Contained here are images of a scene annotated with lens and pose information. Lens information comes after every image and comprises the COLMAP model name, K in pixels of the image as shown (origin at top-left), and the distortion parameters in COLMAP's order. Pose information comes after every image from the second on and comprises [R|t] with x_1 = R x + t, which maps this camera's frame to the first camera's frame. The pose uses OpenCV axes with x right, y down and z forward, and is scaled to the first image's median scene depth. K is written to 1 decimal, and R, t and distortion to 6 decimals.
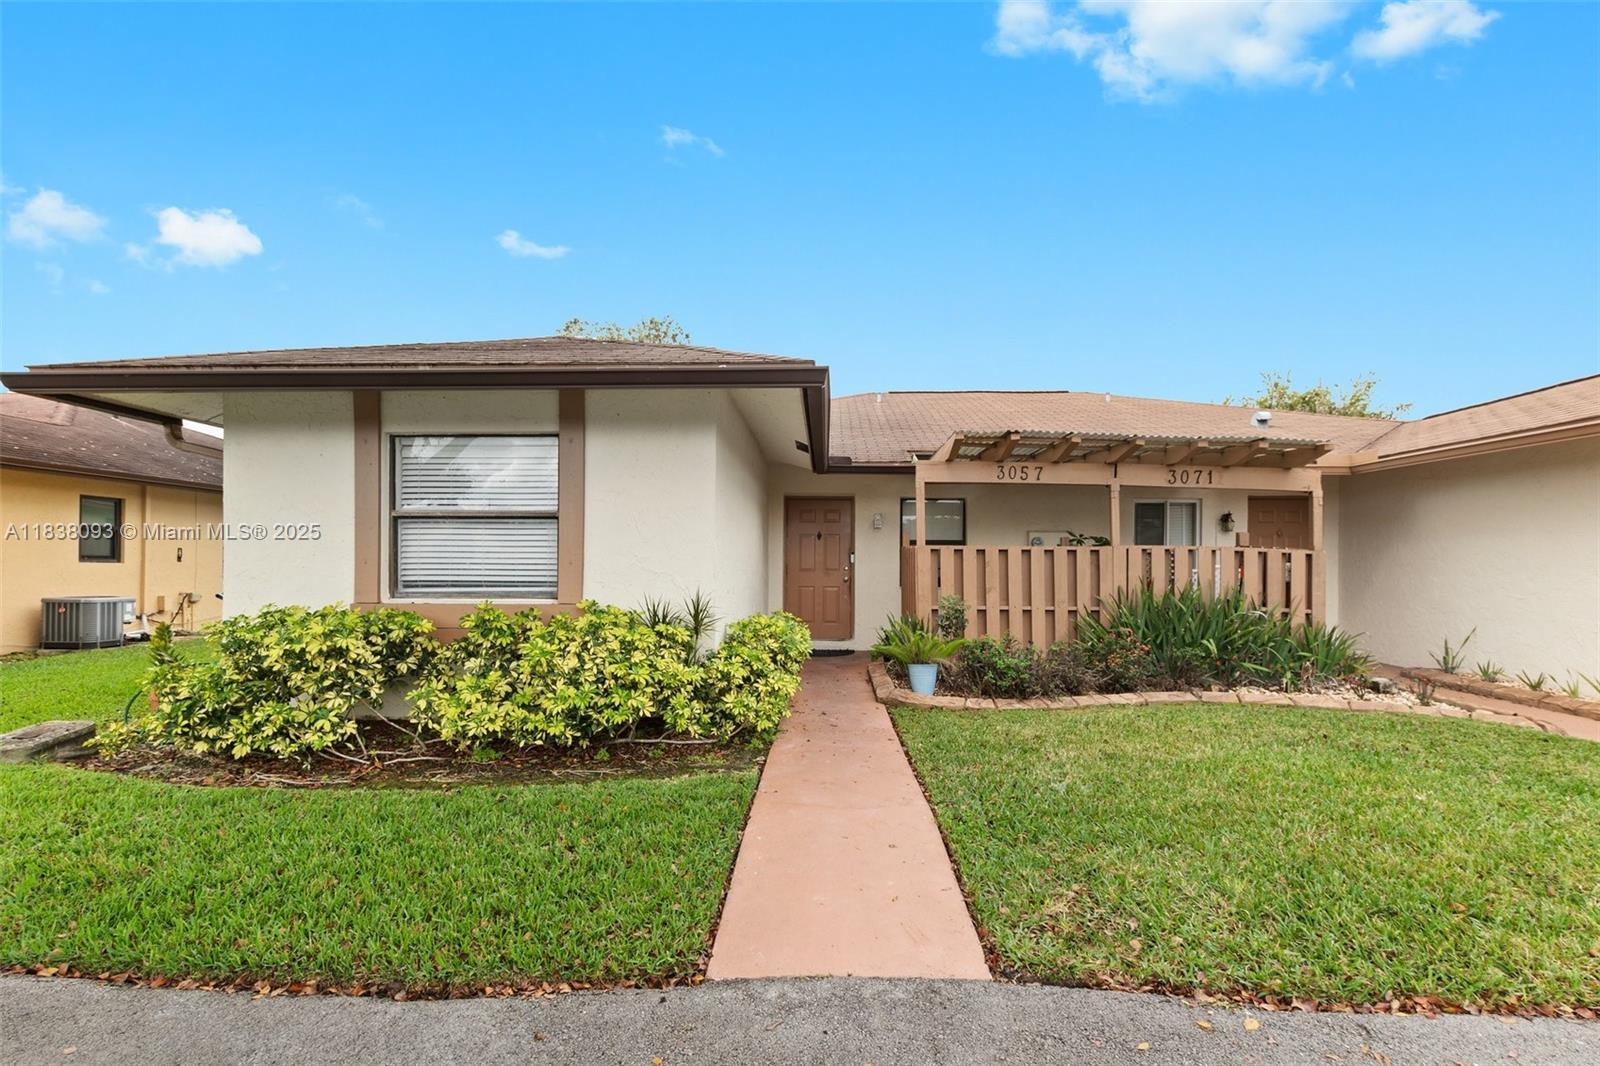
lens RADIAL K [[733.9, 0, 789.0], [0, 733.9, 555.1], [0, 0, 1]] dist [0.008301, -0.006321]
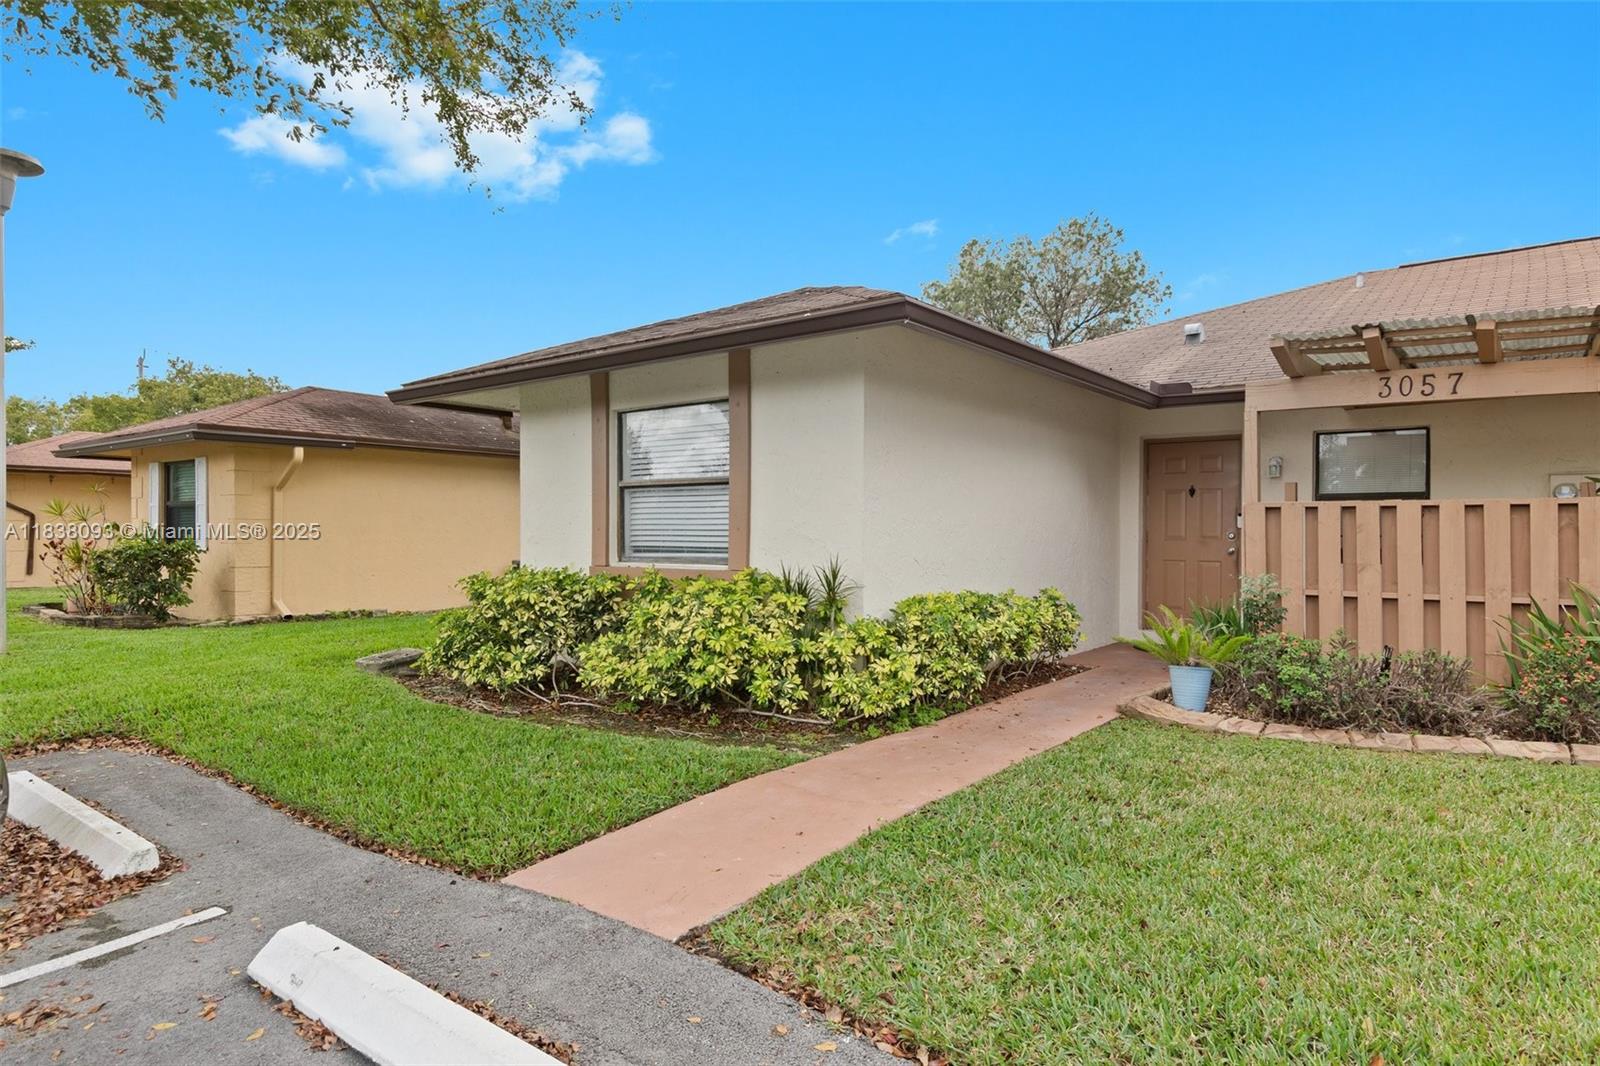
lens RADIAL K [[918.4, 0, 769.3], [0, 918.4, 525.0], [0, 0, 1]] dist [-0.000406, 0.000019]
pose [[0.810687, -0.006832, -0.585440, 0.453894], [0.009594, 0.999953, 0.001616, 0.004062], [0.585401, -0.006926, 0.810714, 0.027233]]
